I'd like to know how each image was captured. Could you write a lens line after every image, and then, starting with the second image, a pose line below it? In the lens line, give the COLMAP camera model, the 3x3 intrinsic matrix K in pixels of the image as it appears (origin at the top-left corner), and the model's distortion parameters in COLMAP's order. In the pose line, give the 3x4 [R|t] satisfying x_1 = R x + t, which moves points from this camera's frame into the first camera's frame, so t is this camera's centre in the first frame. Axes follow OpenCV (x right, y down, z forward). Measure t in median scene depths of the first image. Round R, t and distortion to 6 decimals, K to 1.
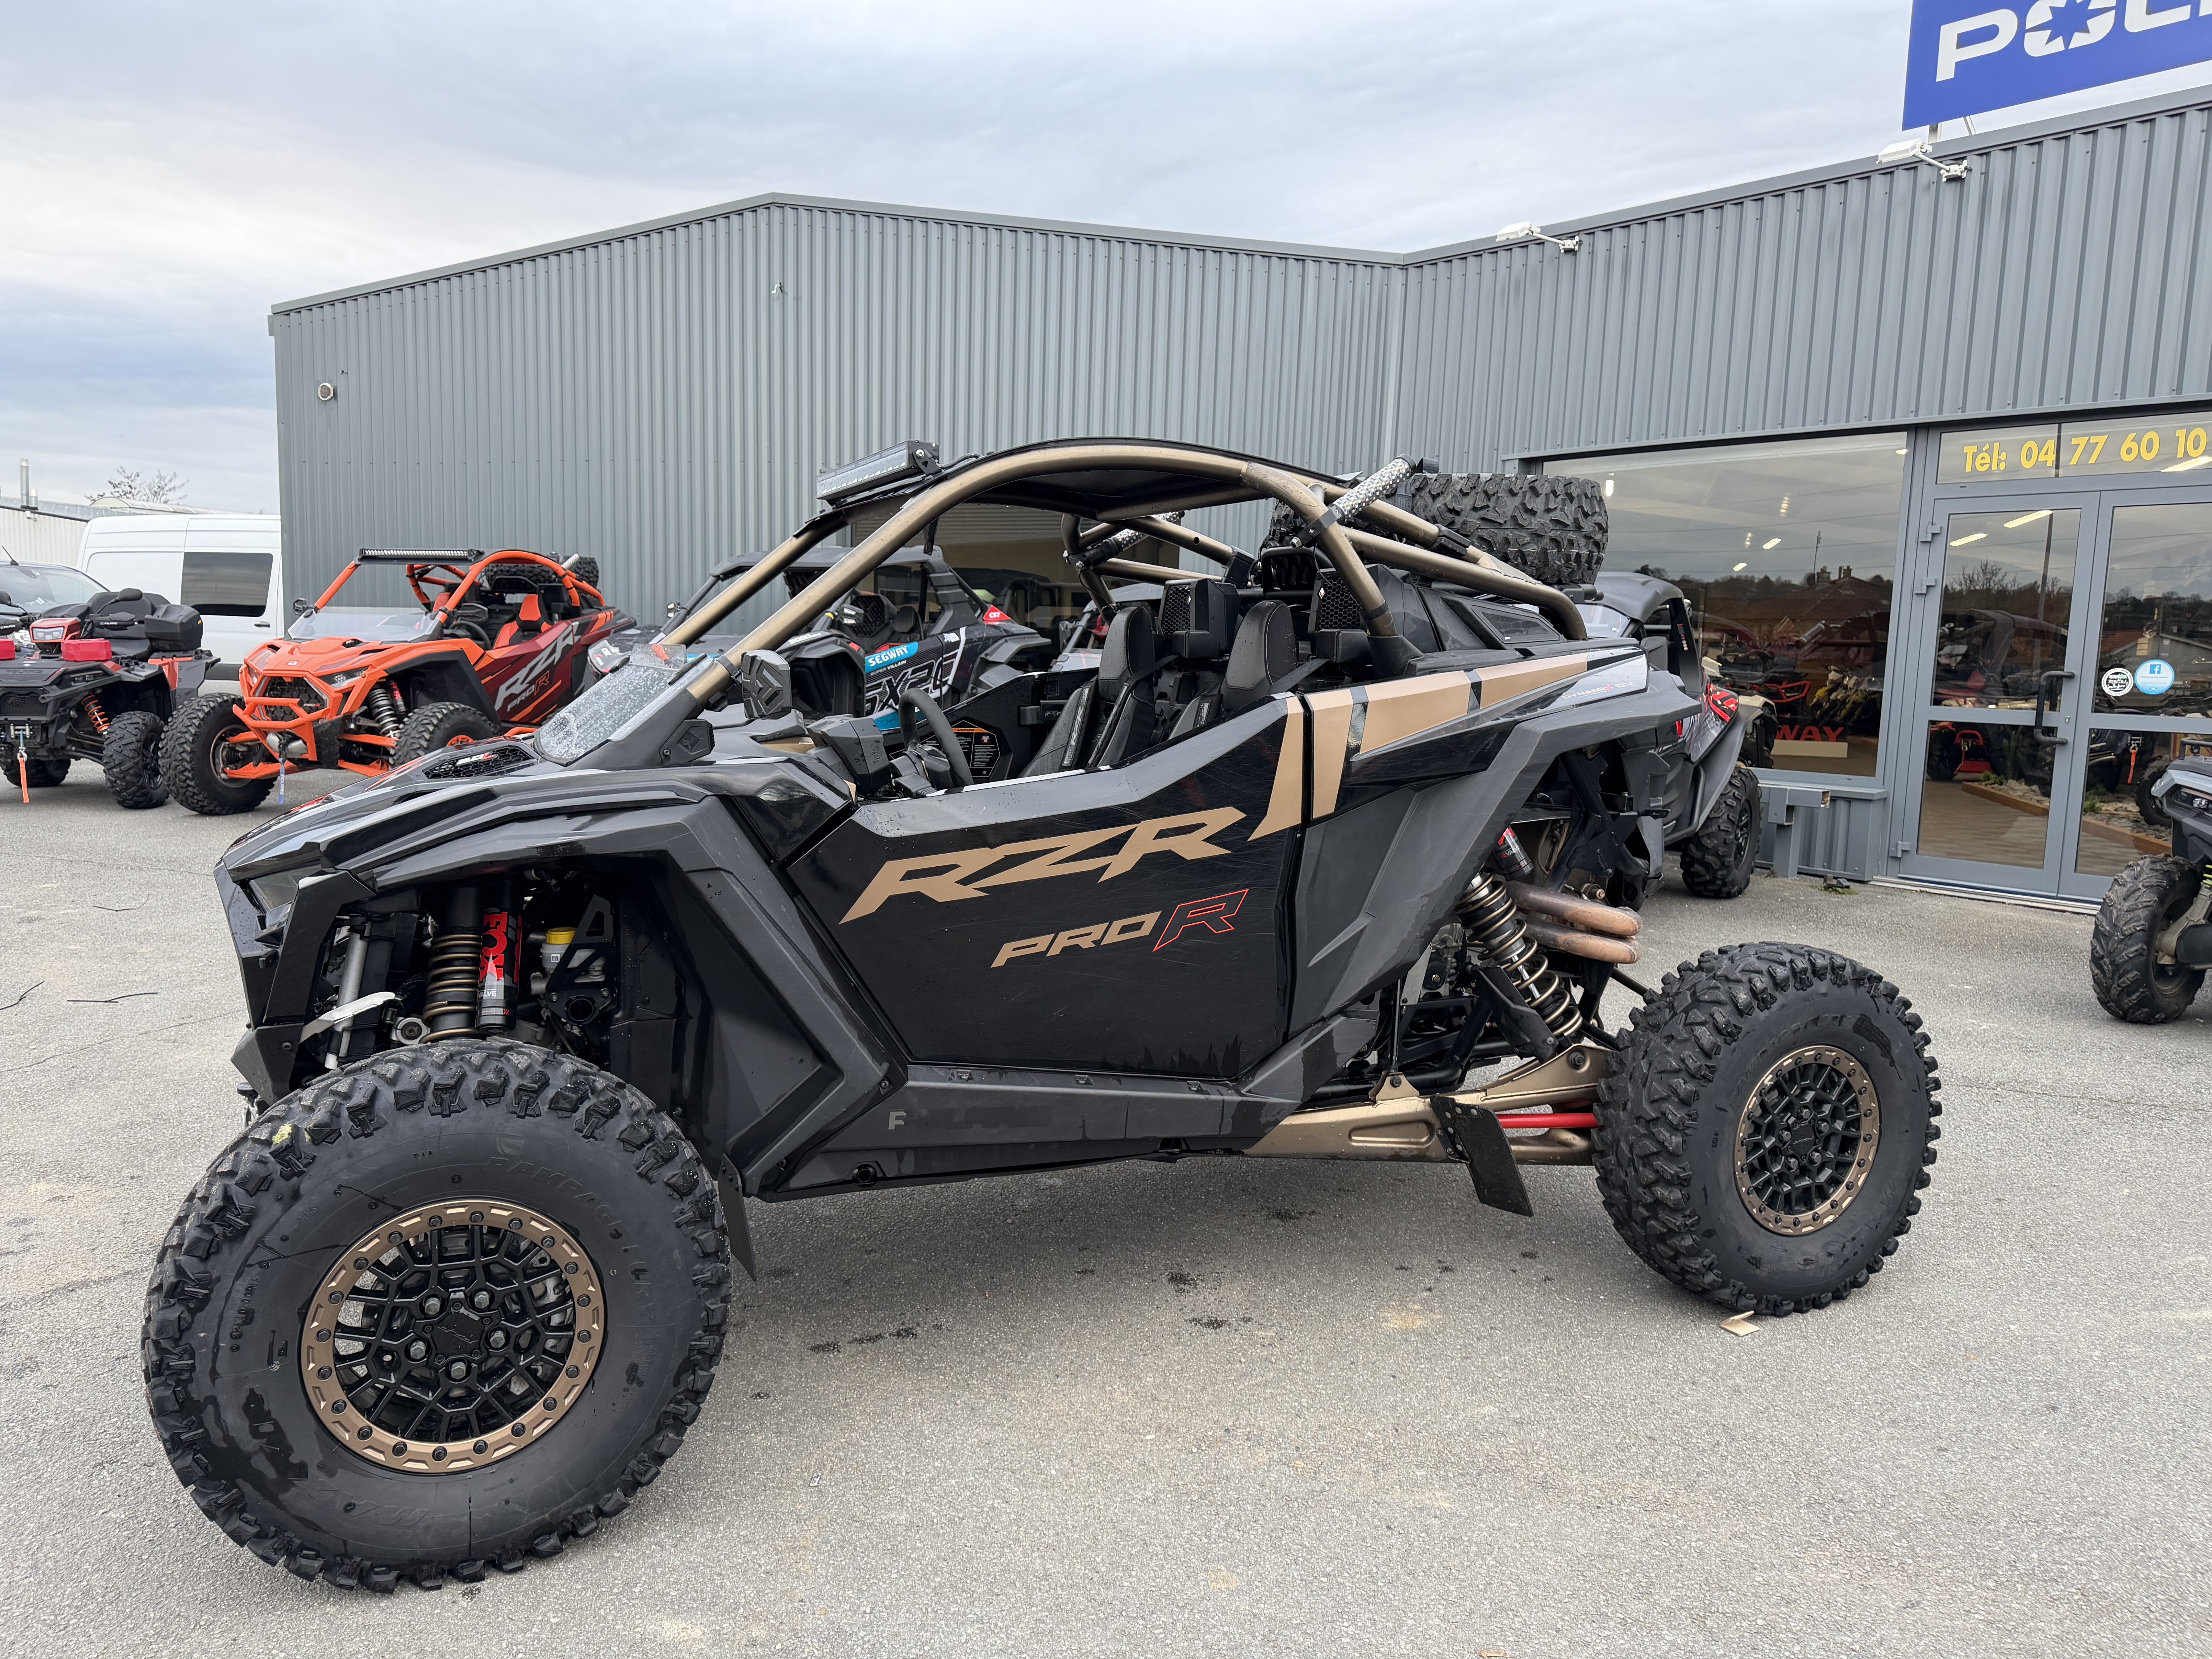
lens RADIAL K [[1554.4, 0, 1103.1], [0, 1554.4, 837.0], [0, 0, 1]] dist [0.029112, -0.045421]
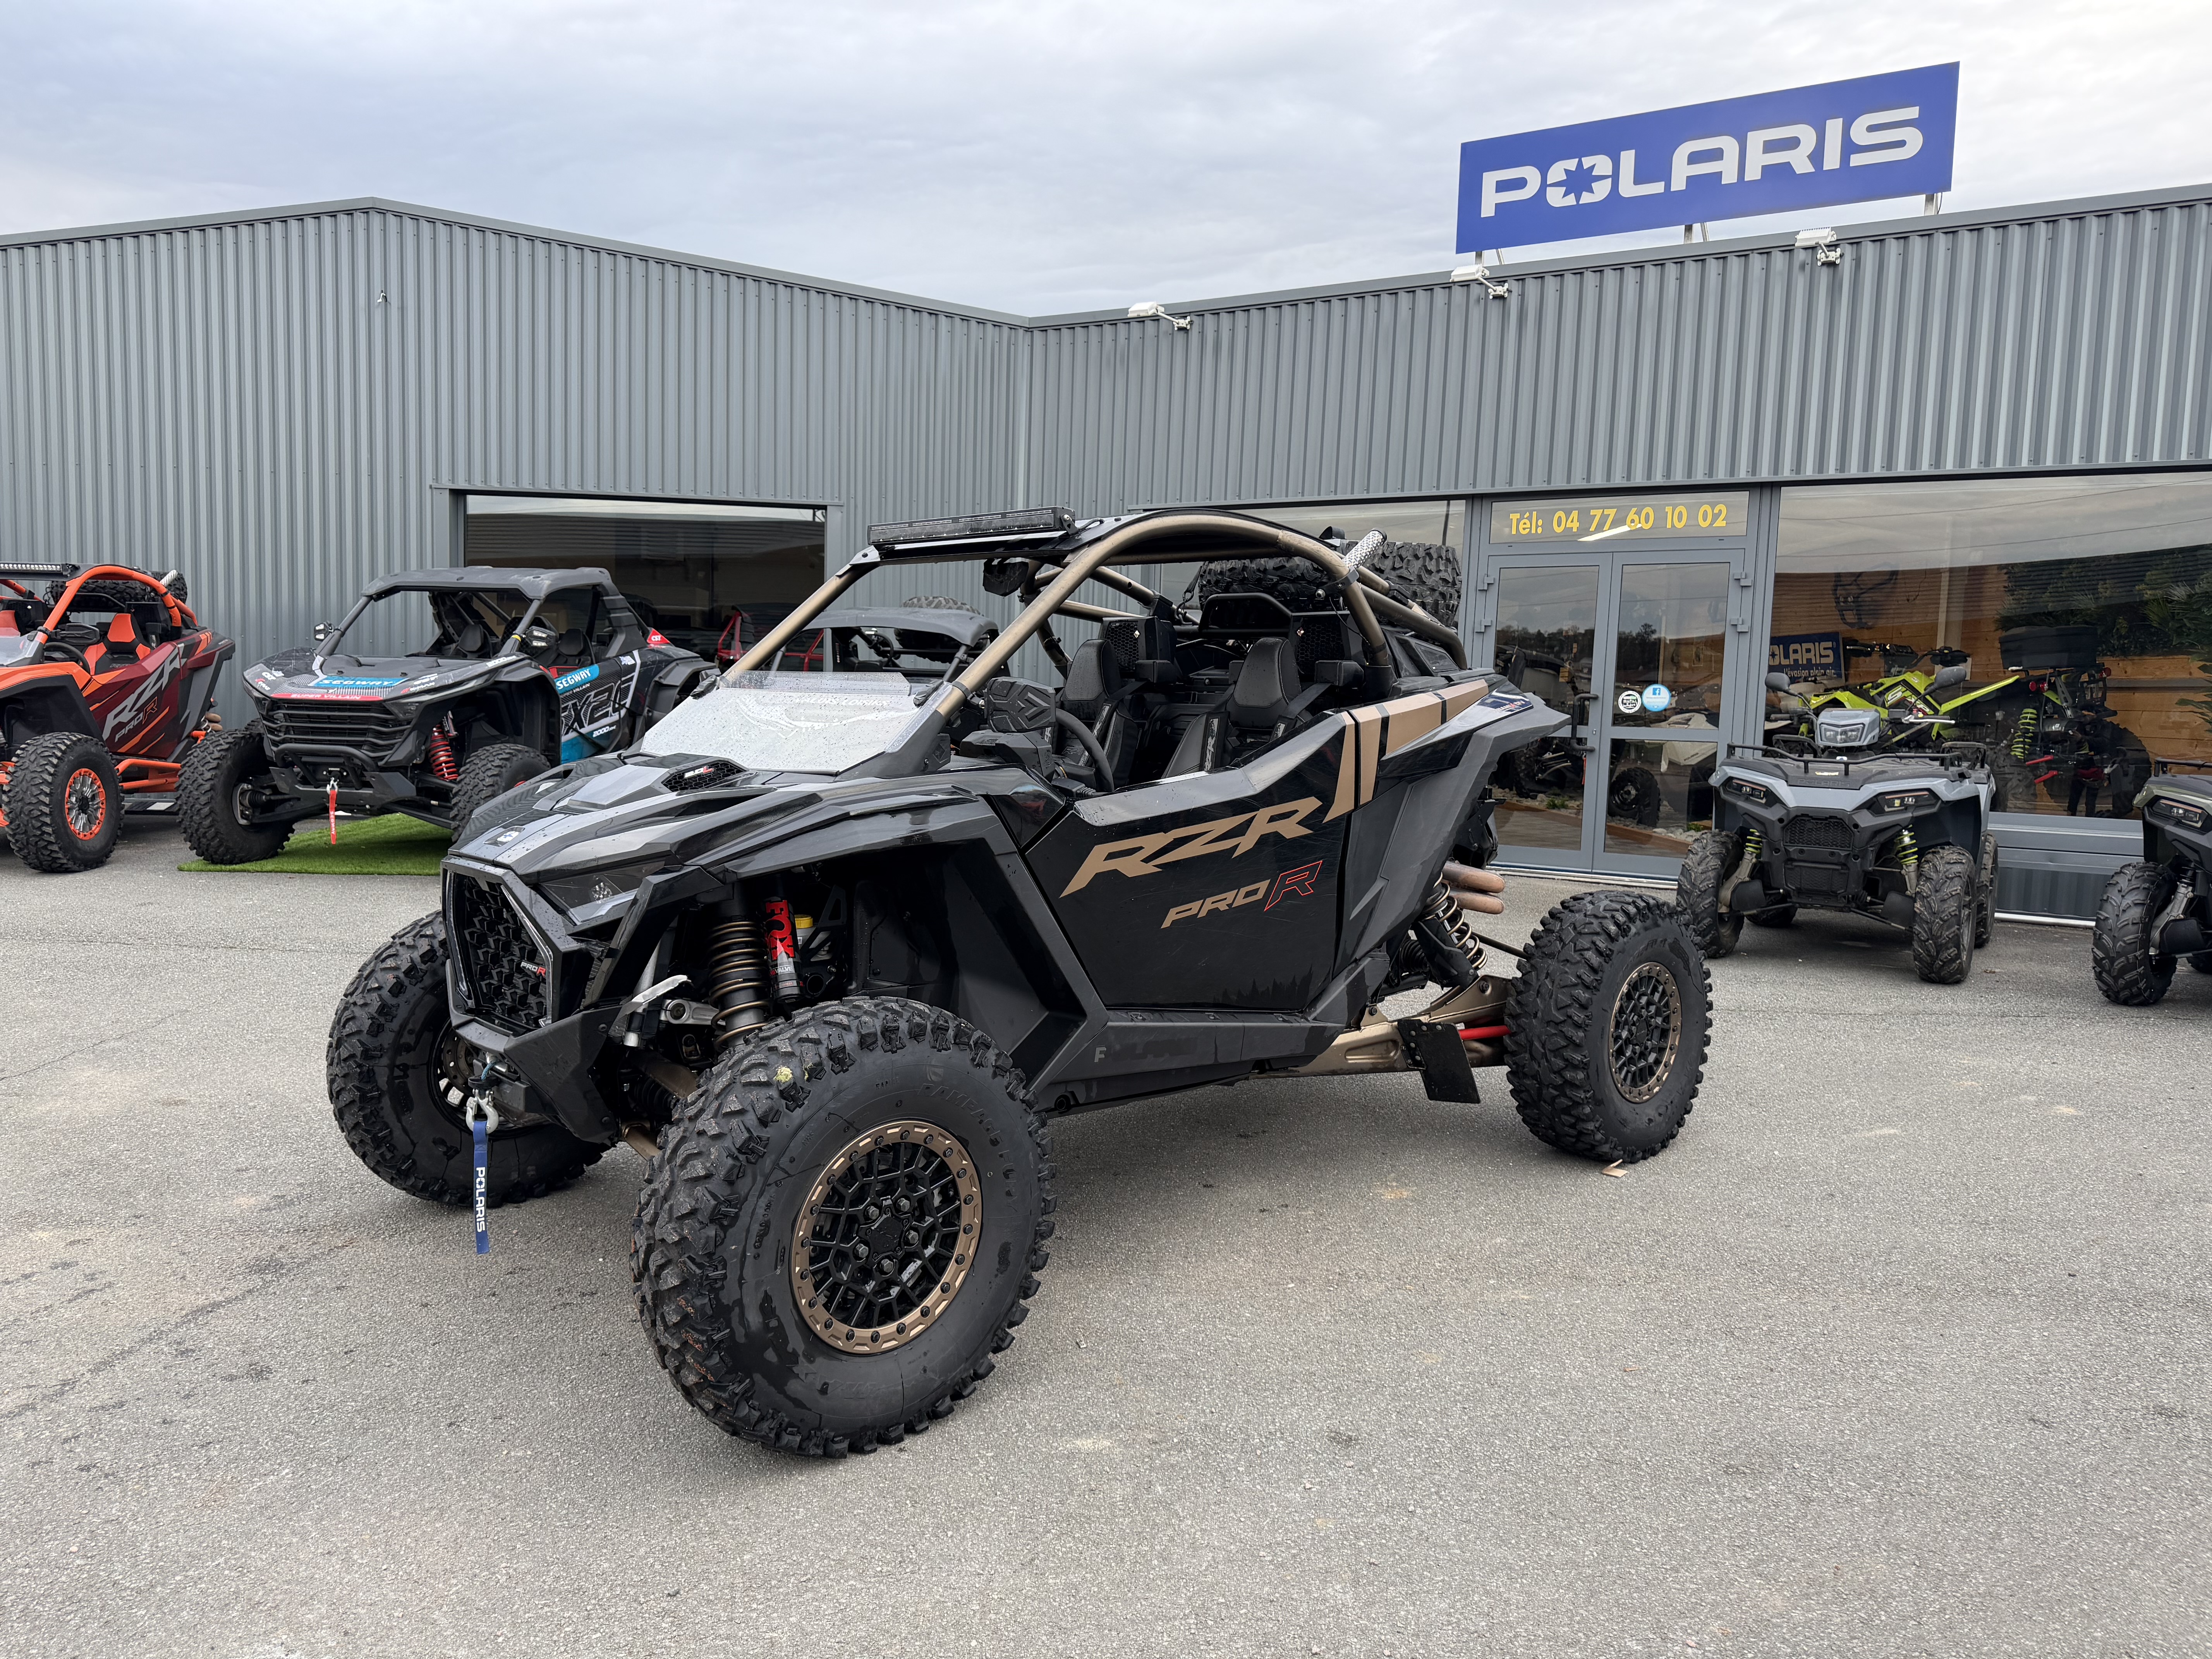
lens RADIAL K [[1554.4, 0, 1109.9], [0, 1554.4, 813.6], [0, 0, 1]] dist [0.029112, -0.045421]
pose [[0.943789, -0.027805, 0.329378, -0.456075], [0.037788, 0.998999, -0.023944, 0.017399], [-0.328383, 0.035044, 0.943894, -0.155915]]
